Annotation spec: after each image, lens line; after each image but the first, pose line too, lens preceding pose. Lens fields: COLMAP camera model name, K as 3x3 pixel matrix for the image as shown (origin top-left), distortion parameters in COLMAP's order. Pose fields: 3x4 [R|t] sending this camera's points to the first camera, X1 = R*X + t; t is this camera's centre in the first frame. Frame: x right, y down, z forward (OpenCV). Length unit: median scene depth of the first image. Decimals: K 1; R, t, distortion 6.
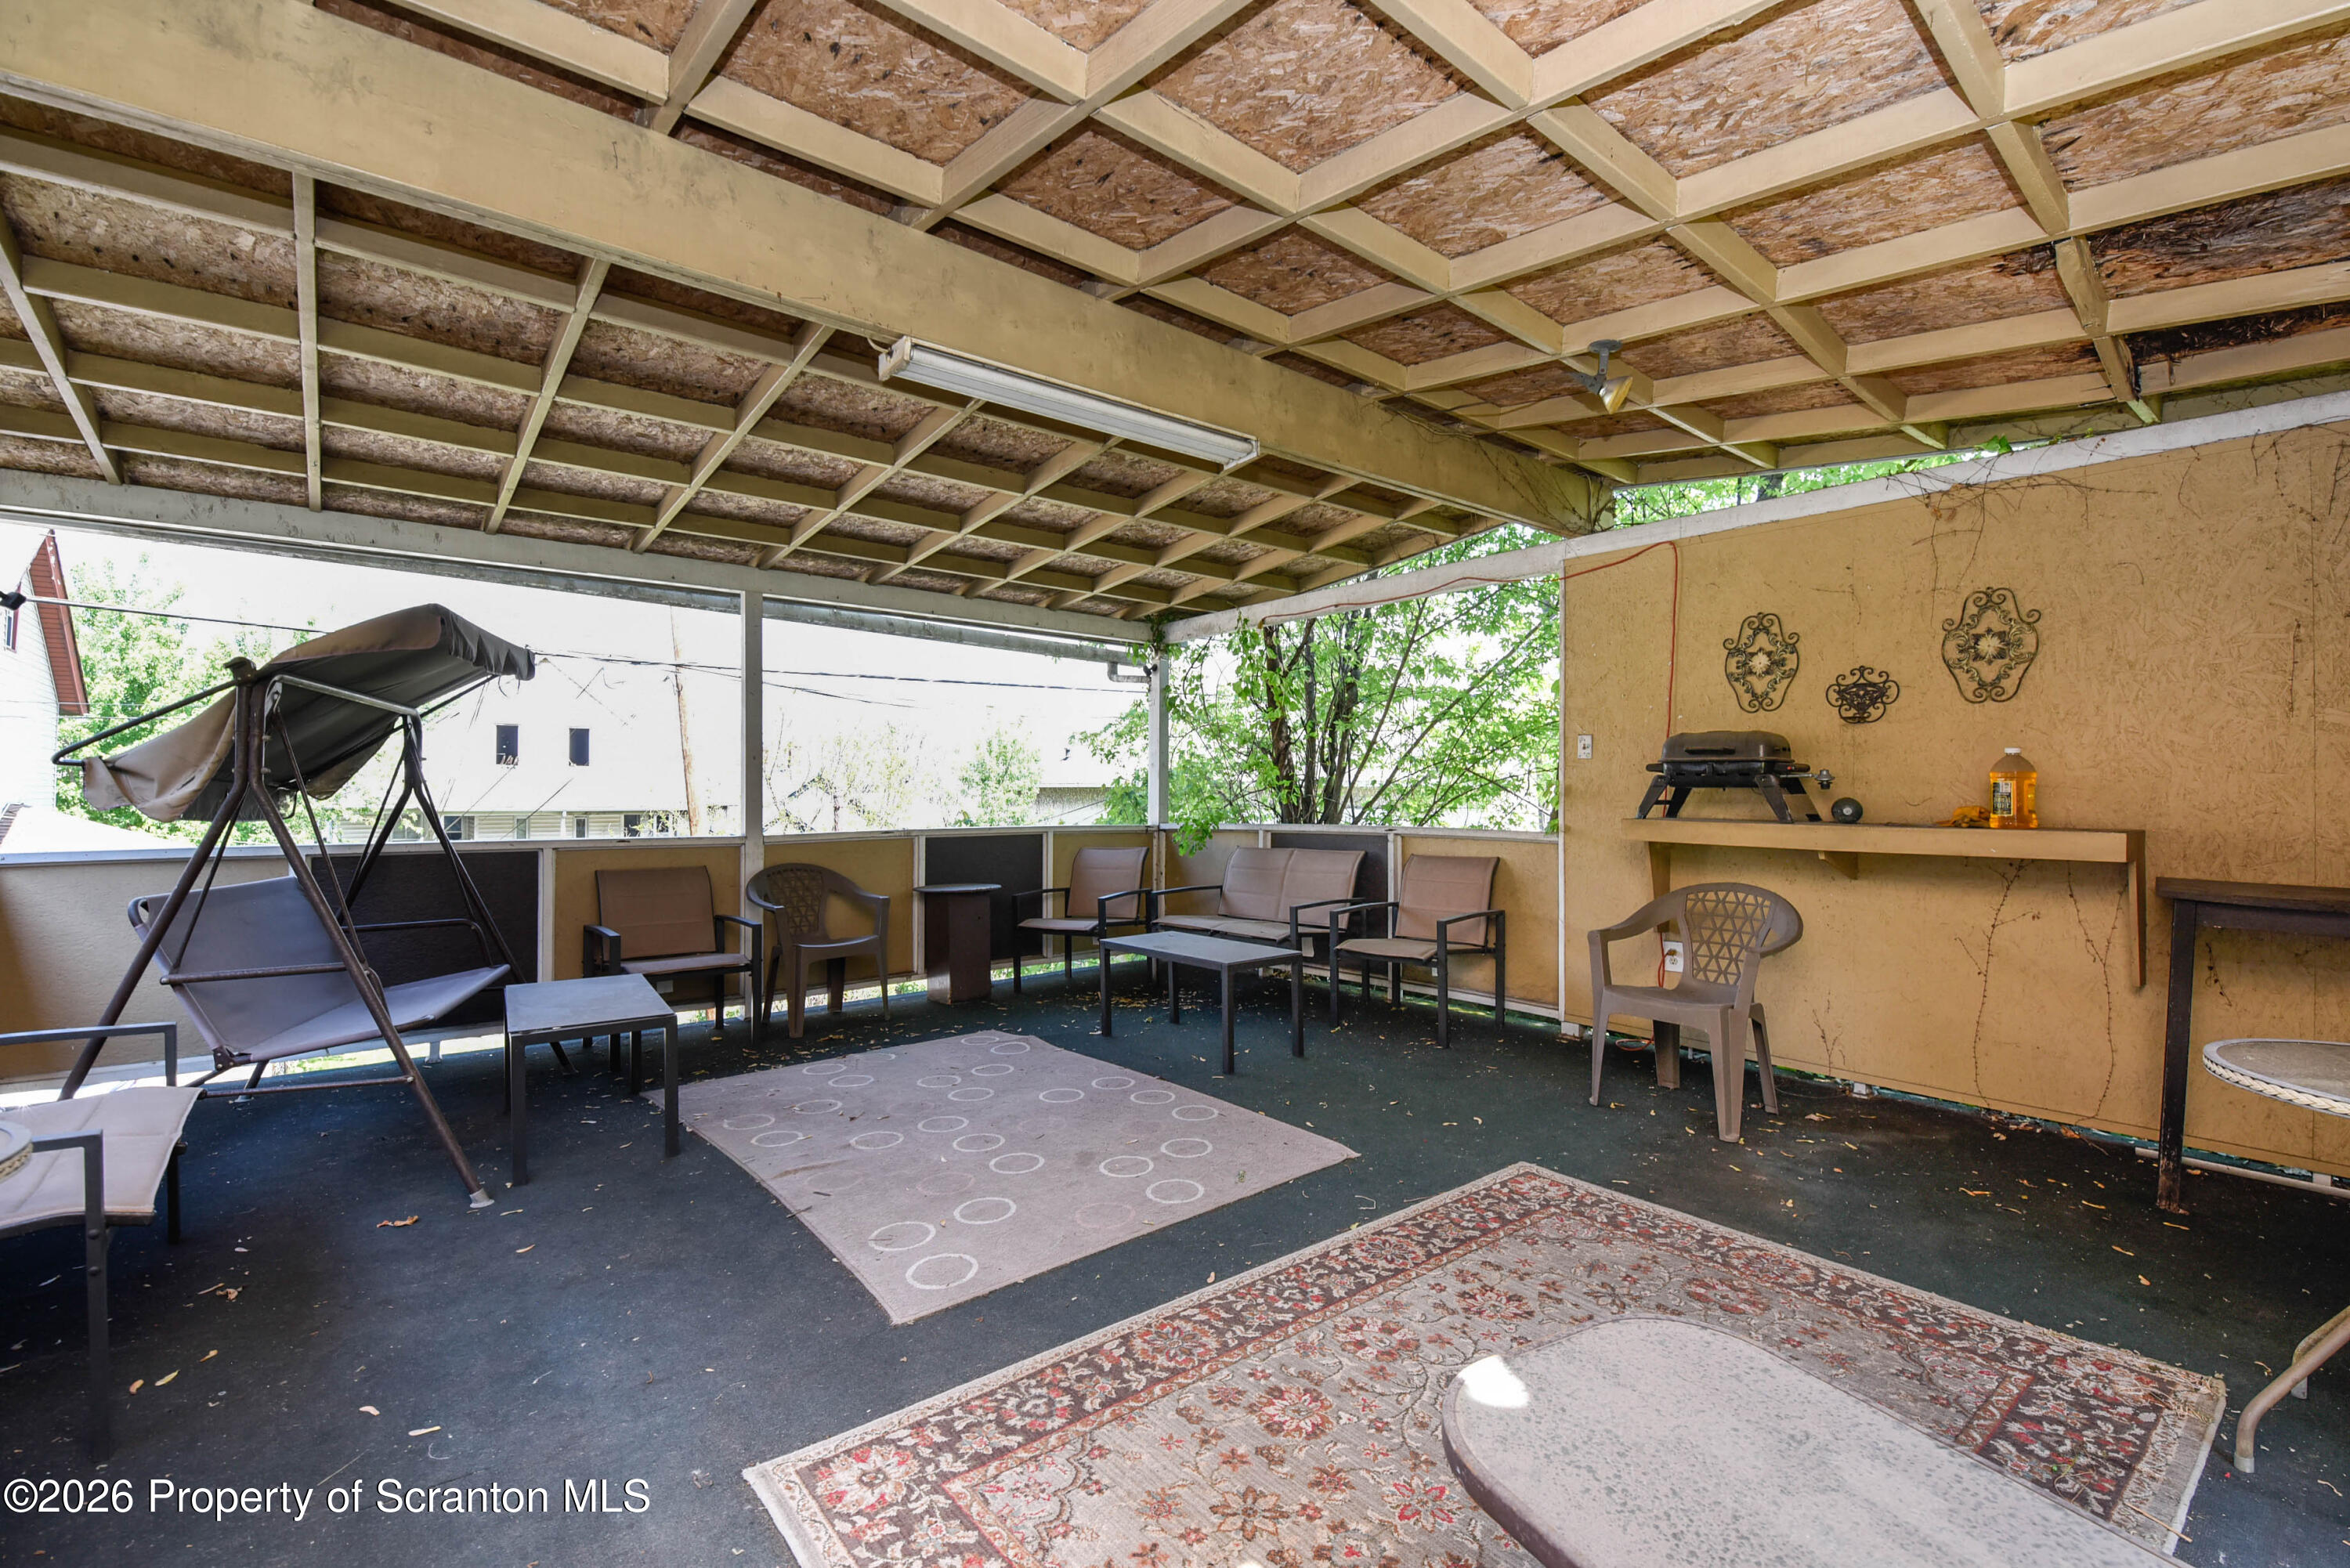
lens RADIAL K [[1013.6, 0, 1178.0], [0, 1013.6, 786.0], [0, 0, 1]] dist [-0.013541, -0.000832]
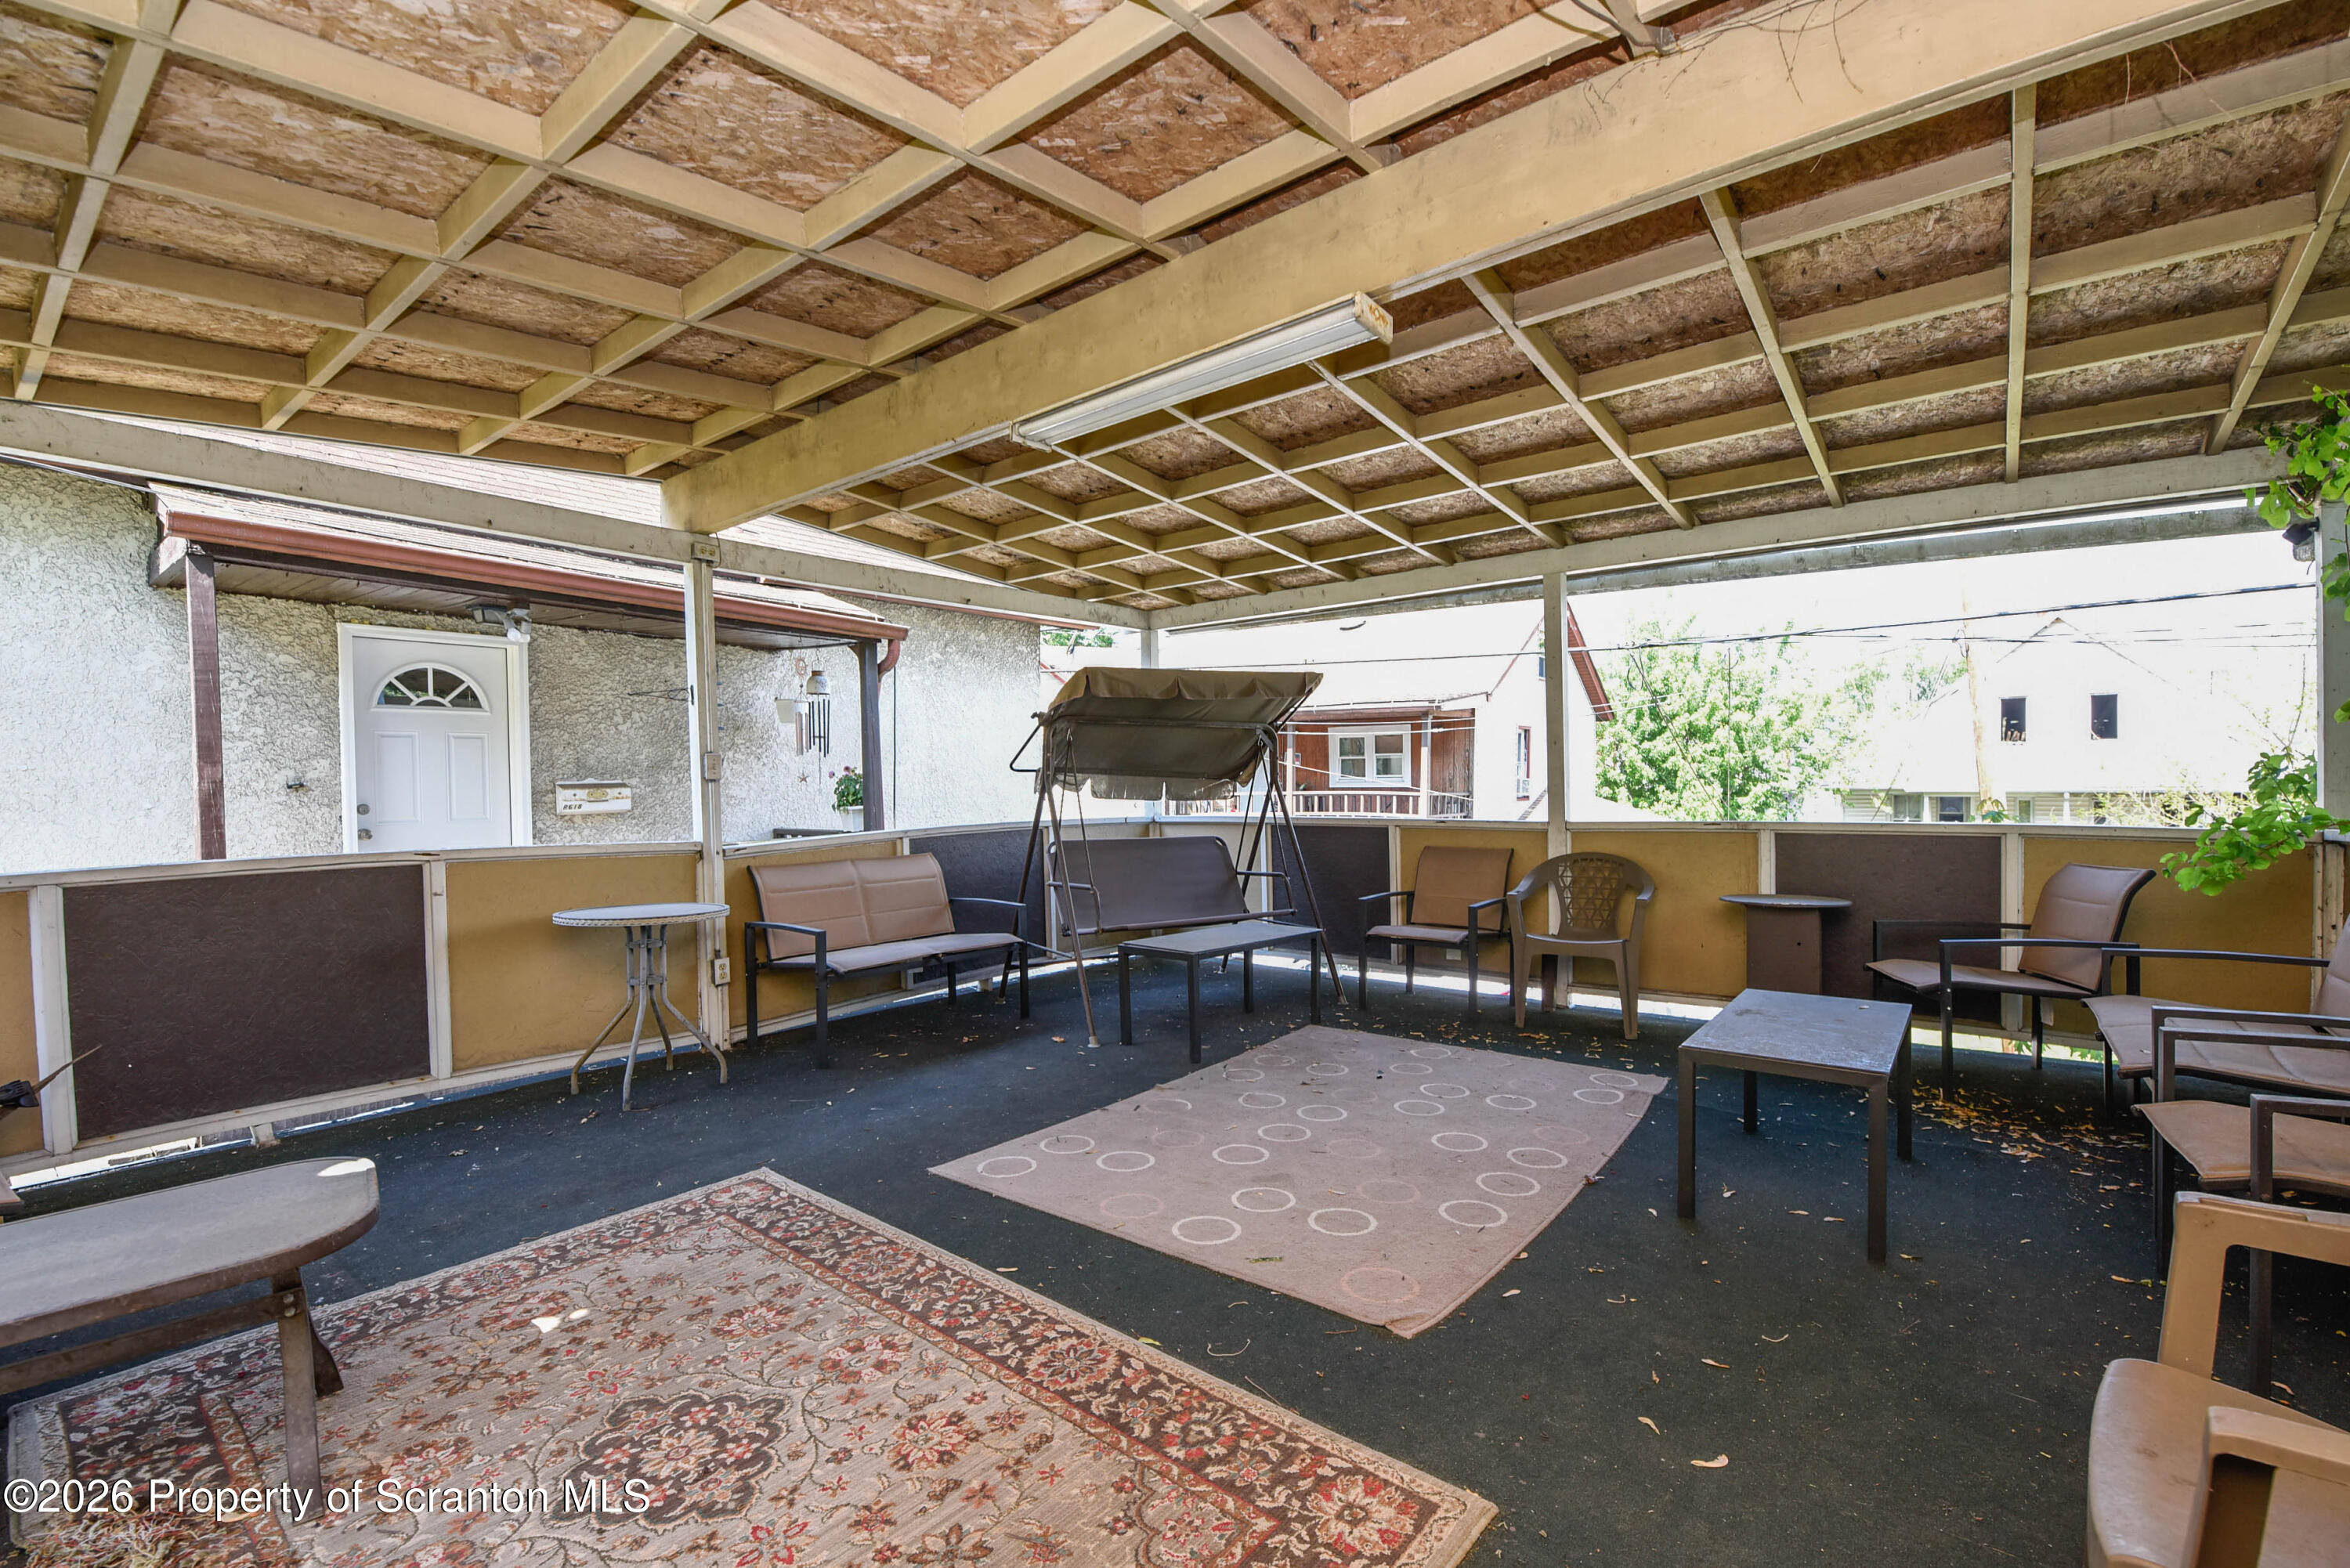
lens RADIAL K [[1013.6, 0, 1178.0], [0, 1013.6, 786.0], [0, 0, 1]] dist [-0.013541, -0.000832]
pose [[0.198853, 0.000188, -0.980029, 0.960366], [0.020107, 0.999789, 0.004272, 0.006262], [0.979823, -0.020555, 0.198807, 0.896300]]
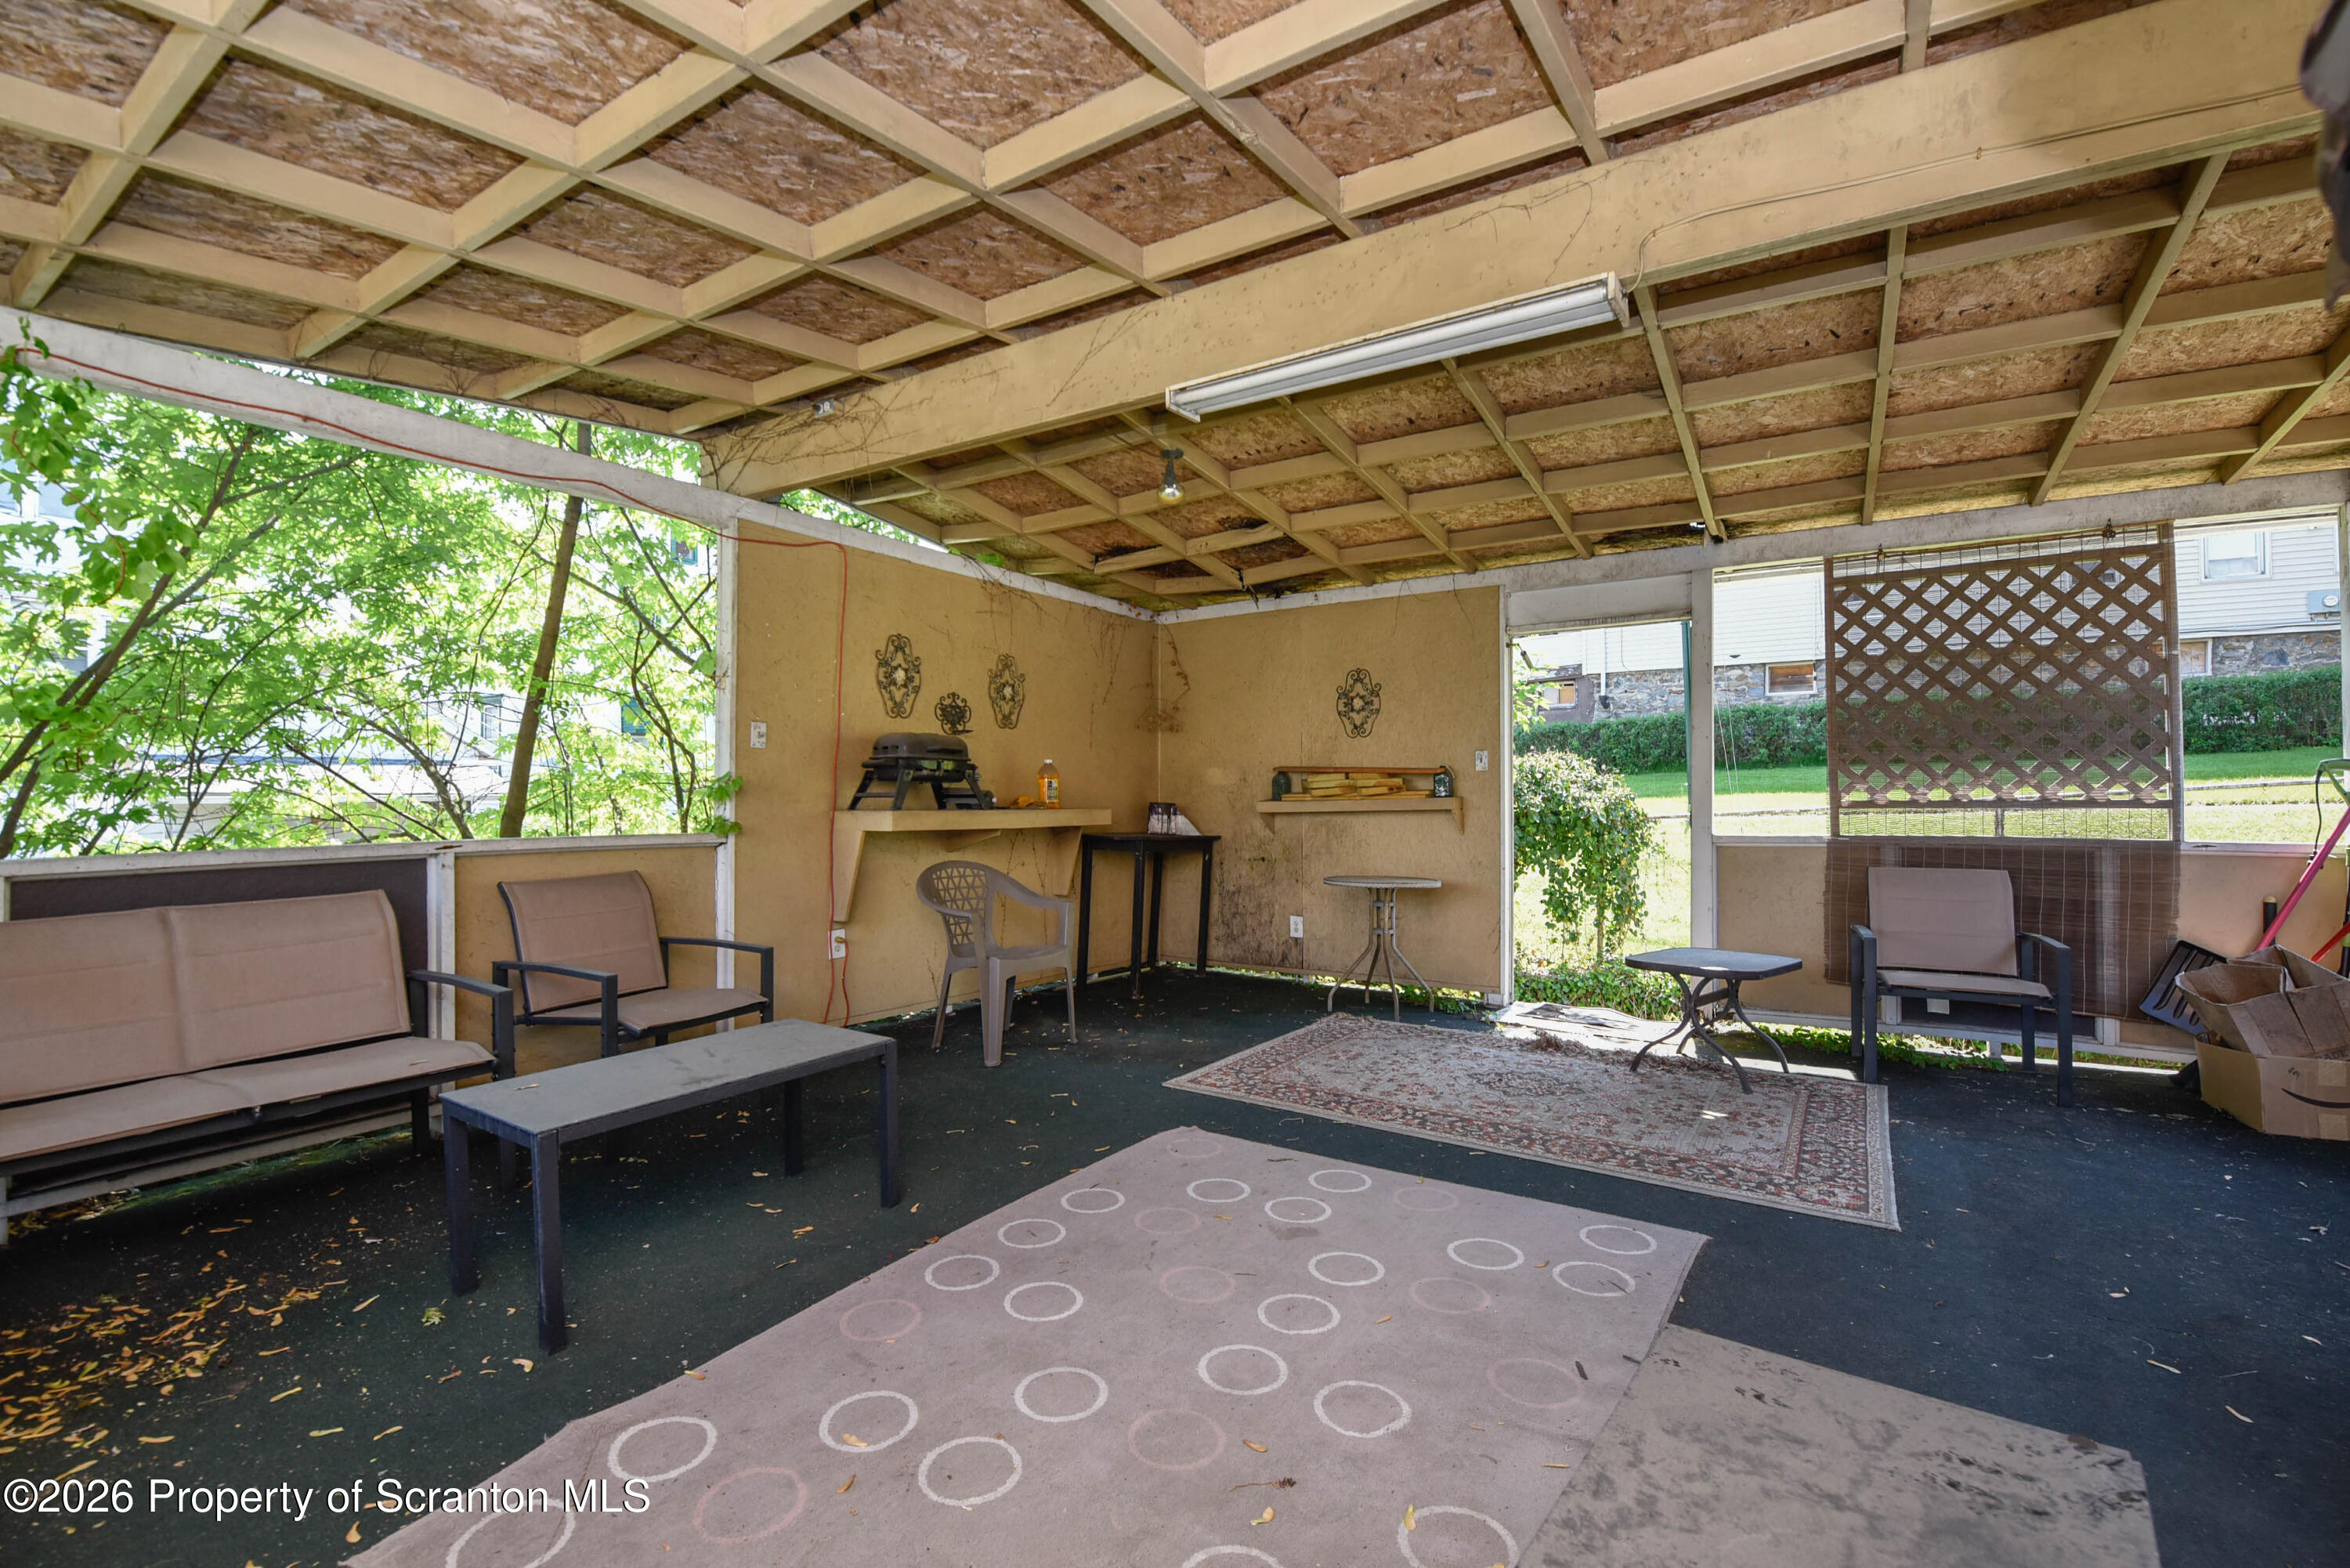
lens RADIAL K [[1013.6, 0, 1178.0], [0, 1013.6, 786.0], [0, 0, 1]] dist [-0.013541, -0.000832]
pose [[-0.290163, 0.008258, 0.956942, -1.010300], [-0.002109, 0.999955, -0.009268, 0.025324], [-0.956975, -0.004707, -0.290132, 1.602148]]
